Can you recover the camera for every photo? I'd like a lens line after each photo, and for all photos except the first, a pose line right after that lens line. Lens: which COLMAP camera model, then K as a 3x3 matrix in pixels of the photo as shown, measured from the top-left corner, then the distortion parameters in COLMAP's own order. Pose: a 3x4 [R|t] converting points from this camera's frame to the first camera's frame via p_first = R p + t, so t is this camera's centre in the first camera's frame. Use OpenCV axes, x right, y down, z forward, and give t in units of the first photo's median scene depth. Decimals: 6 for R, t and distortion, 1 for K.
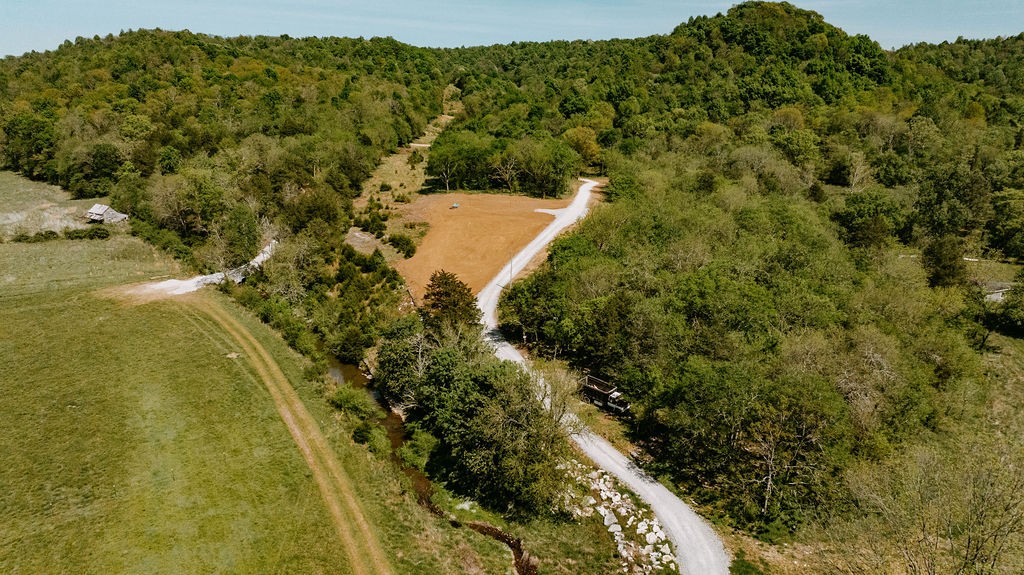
lens RADIAL K [[721.6, 0, 515.2], [0, 721.6, 283.1], [0, 0, 1]] dist [-0.034016, 0.045075]
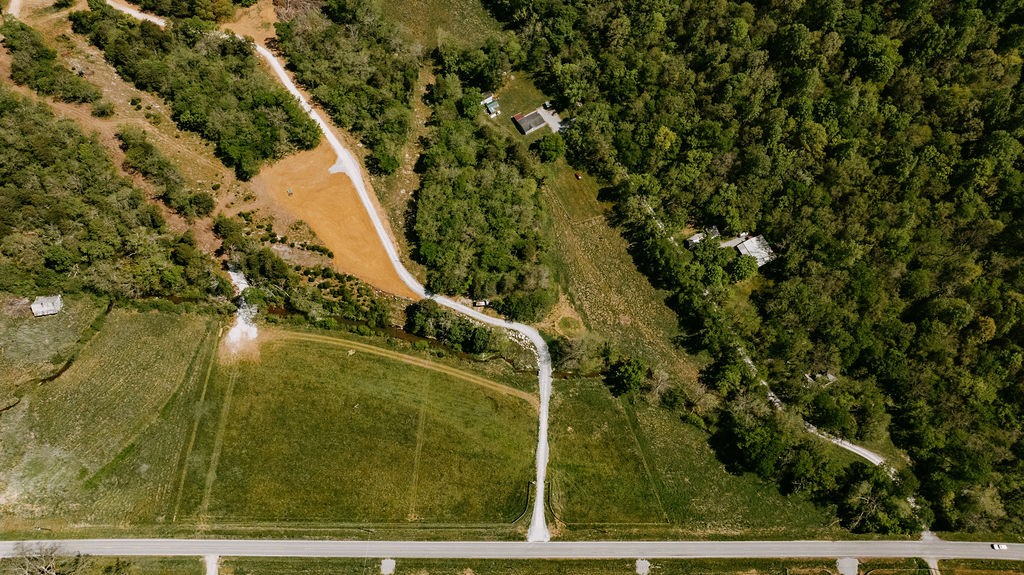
lens RADIAL K [[721.6, 0, 515.2], [0, 721.6, 283.1], [0, 0, 1]] dist [-0.034016, 0.045075]
pose [[0.701801, -0.650653, 0.290045, -0.192104], [0.183891, 0.558820, 0.808643, -0.717488], [-0.688229, -0.514170, 0.511830, -0.231862]]
